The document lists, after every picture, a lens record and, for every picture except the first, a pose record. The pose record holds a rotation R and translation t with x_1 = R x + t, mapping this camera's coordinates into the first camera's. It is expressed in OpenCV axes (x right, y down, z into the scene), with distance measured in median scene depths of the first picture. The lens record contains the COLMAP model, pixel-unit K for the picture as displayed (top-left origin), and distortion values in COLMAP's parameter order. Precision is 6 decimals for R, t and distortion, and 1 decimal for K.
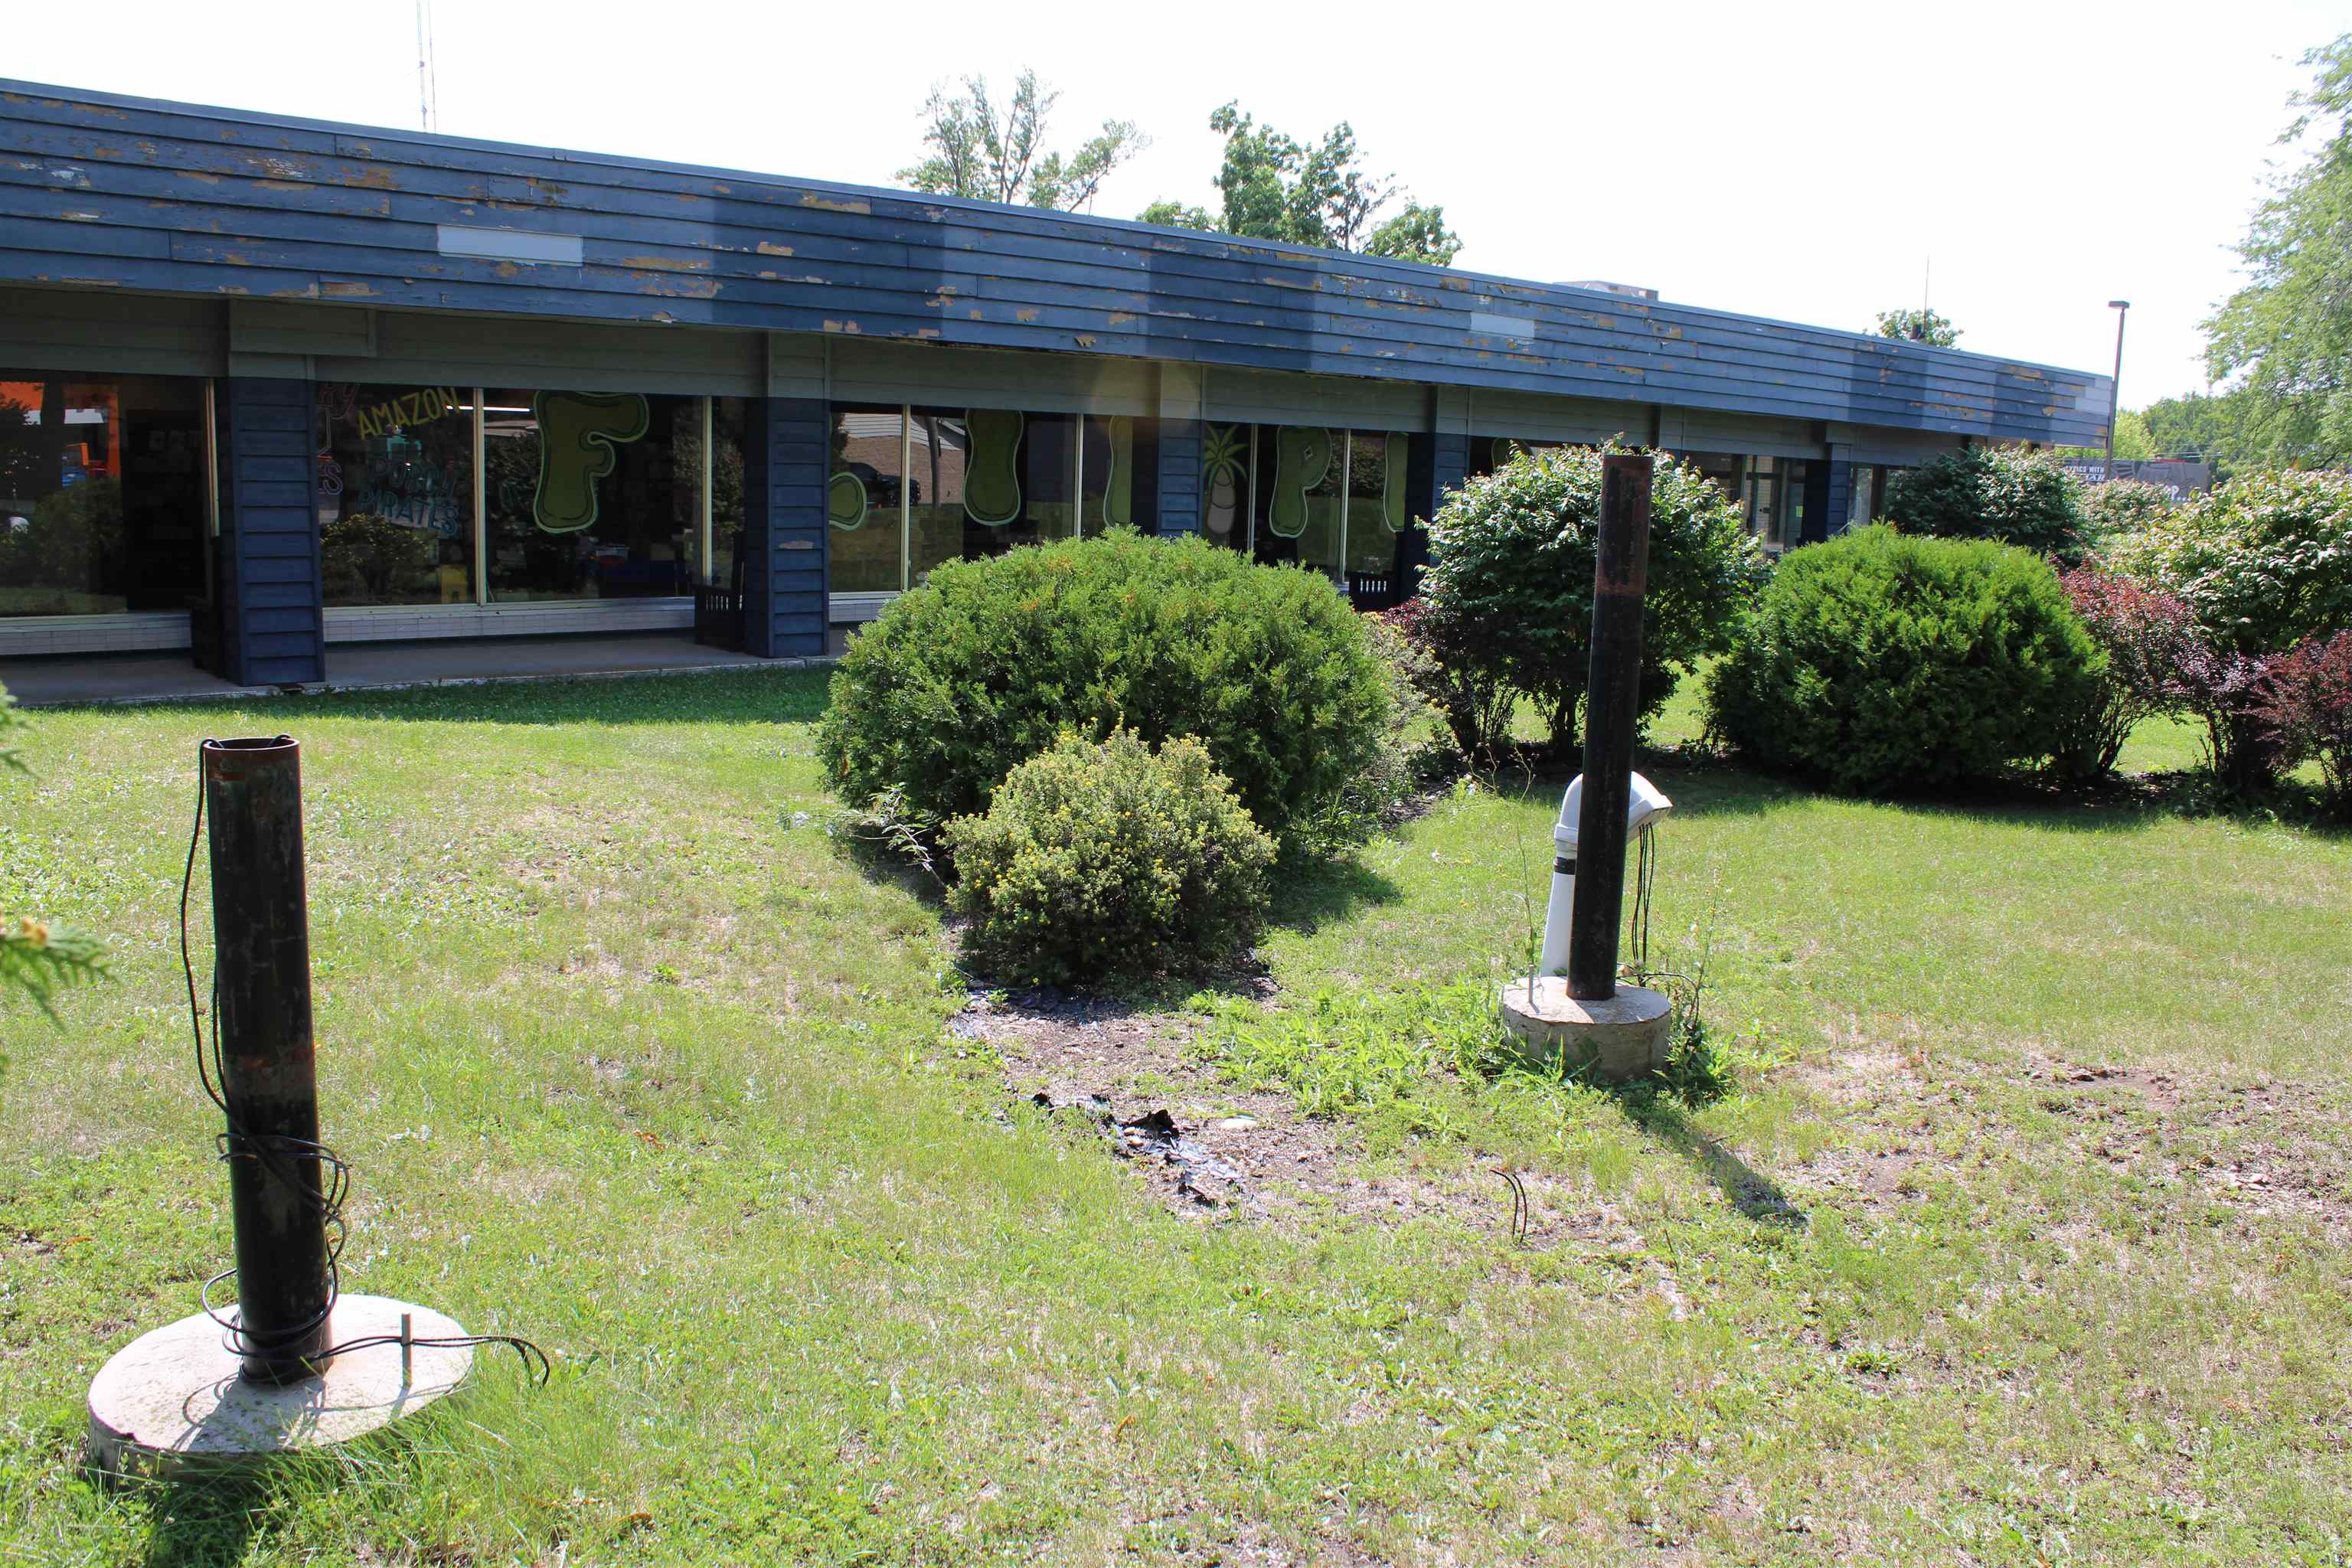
lens RADIAL K [[1942.5, 0, 1176.0], [0, 1942.5, 784.0], [0, 0, 1]] dist [-0.160820, 0.151625]
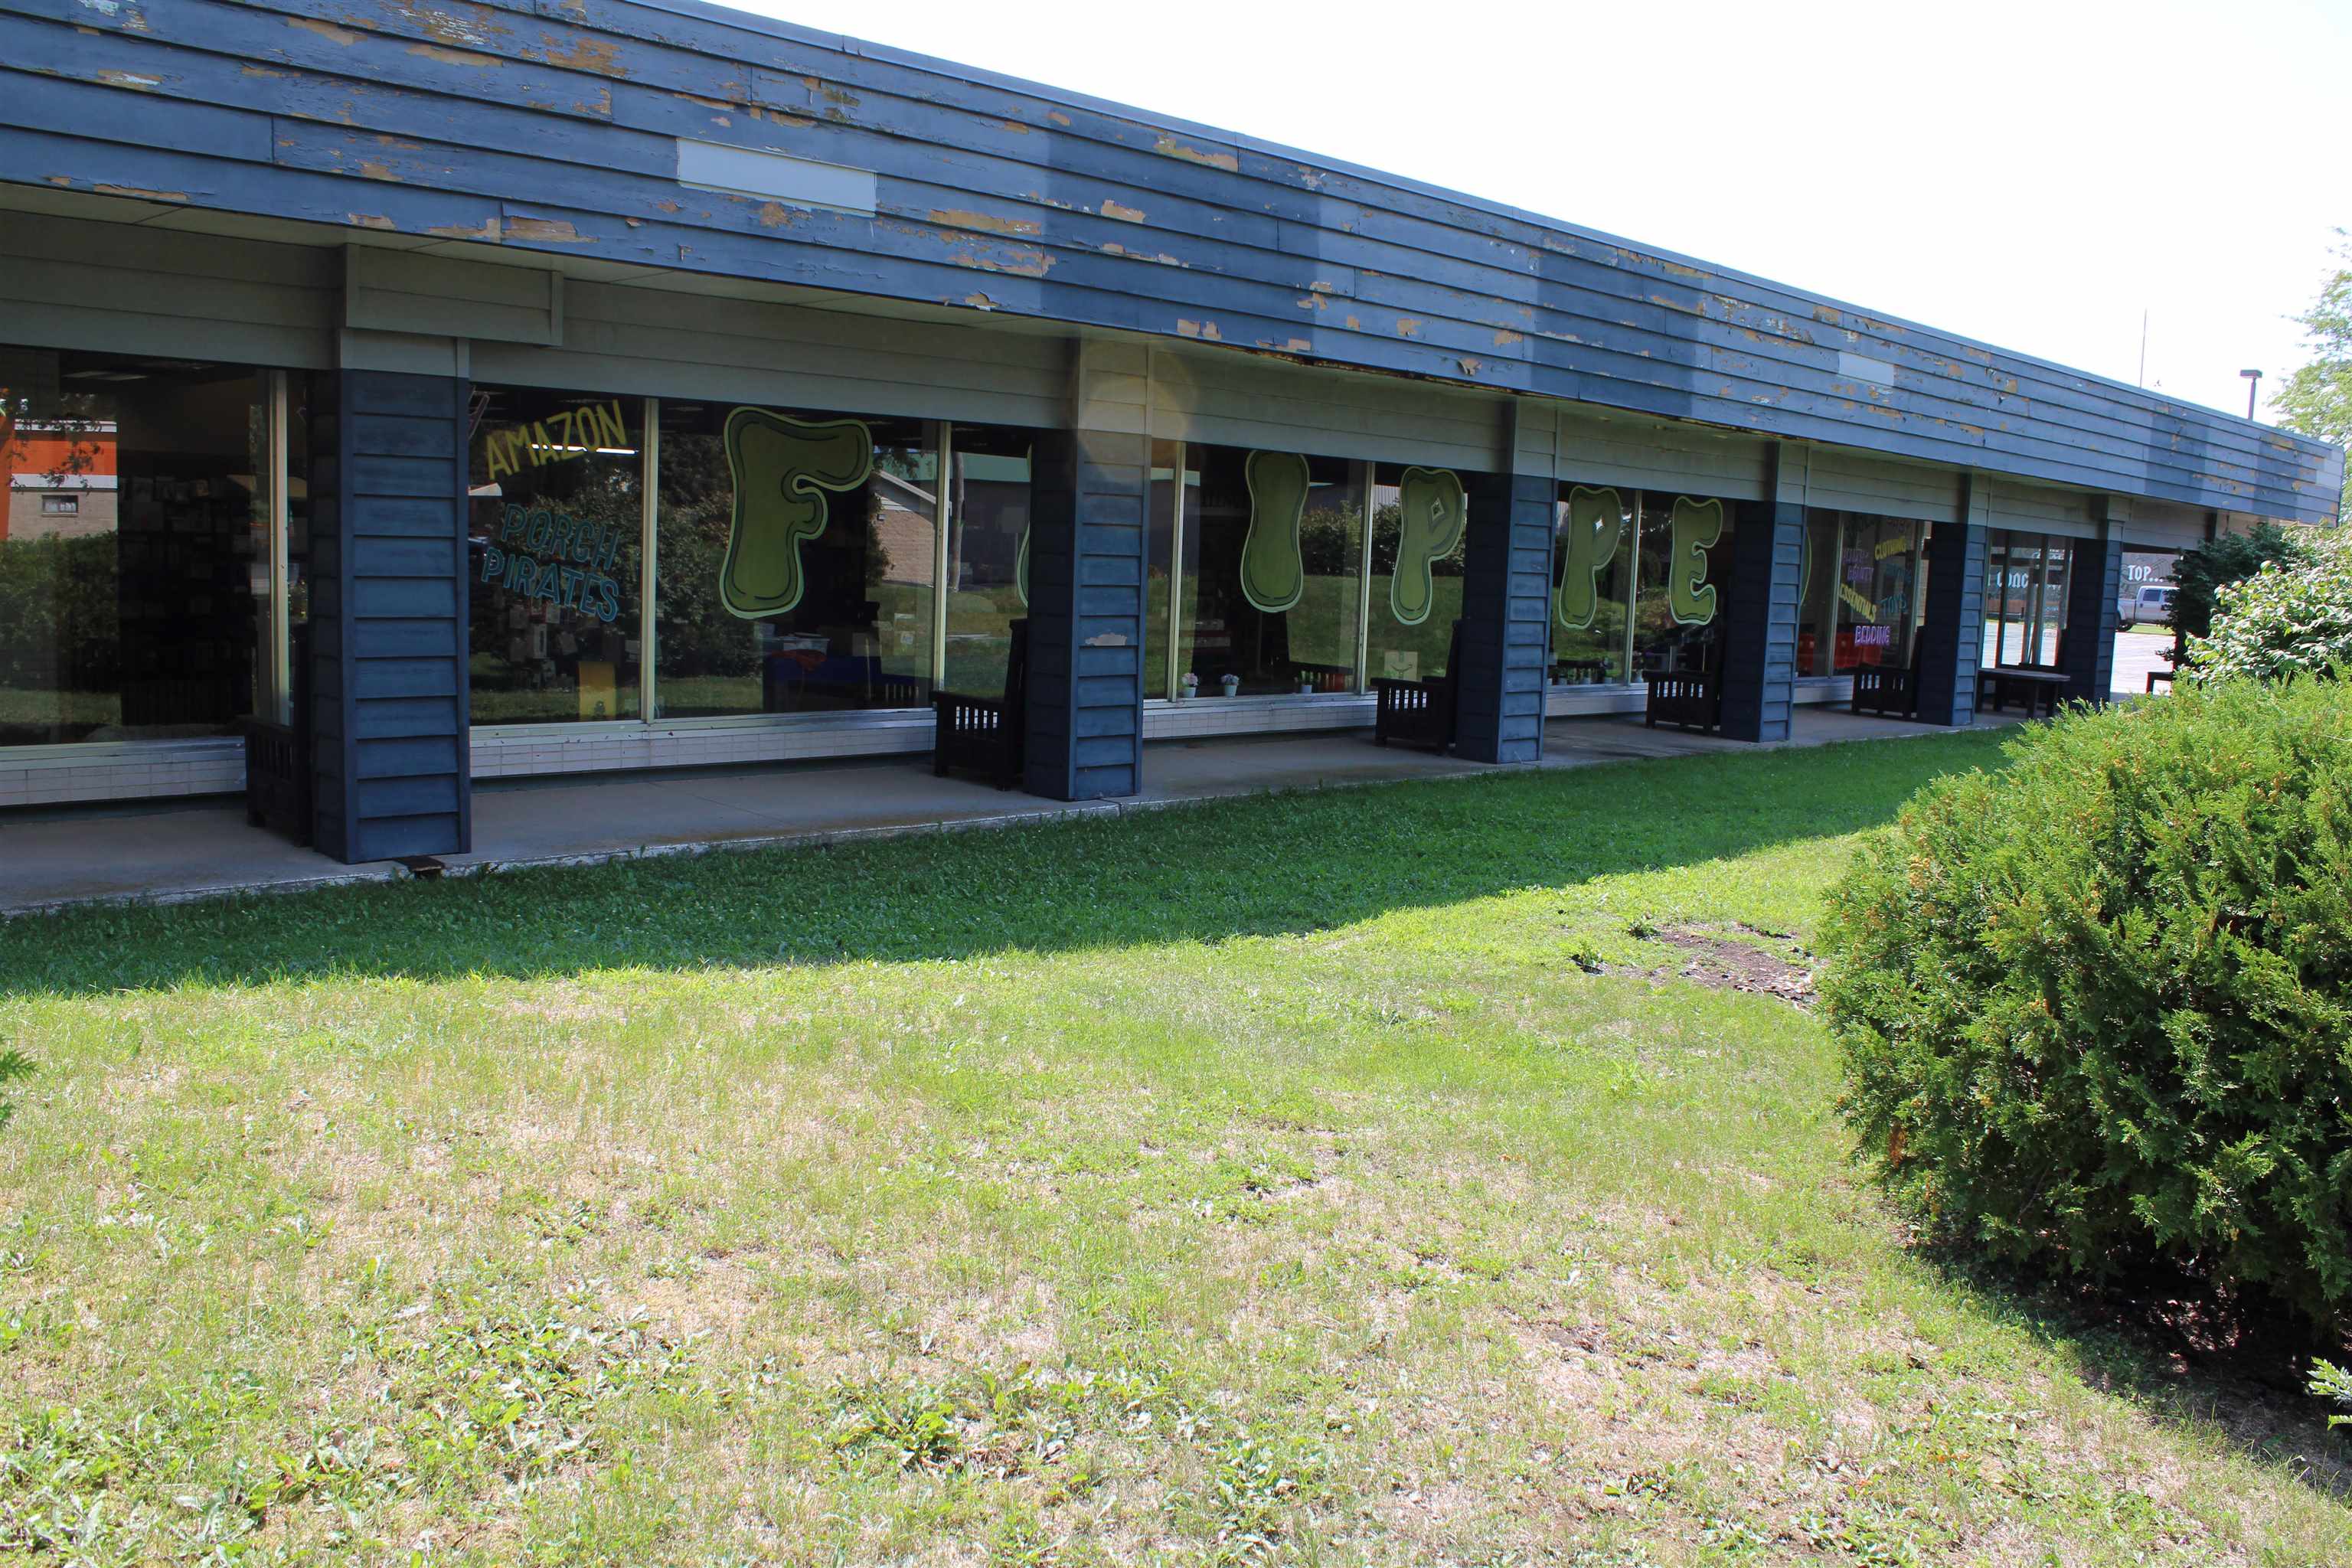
lens RADIAL K [[1942.5, 0, 1176.0], [0, 1942.5, 784.0], [0, 0, 1]] dist [-0.160820, 0.151625]
pose [[0.998255, 0.001539, 0.059034, -0.225974], [0.000746, 0.999252, -0.038666, -0.046918], [-0.059049, 0.038643, 0.997507, 0.312208]]
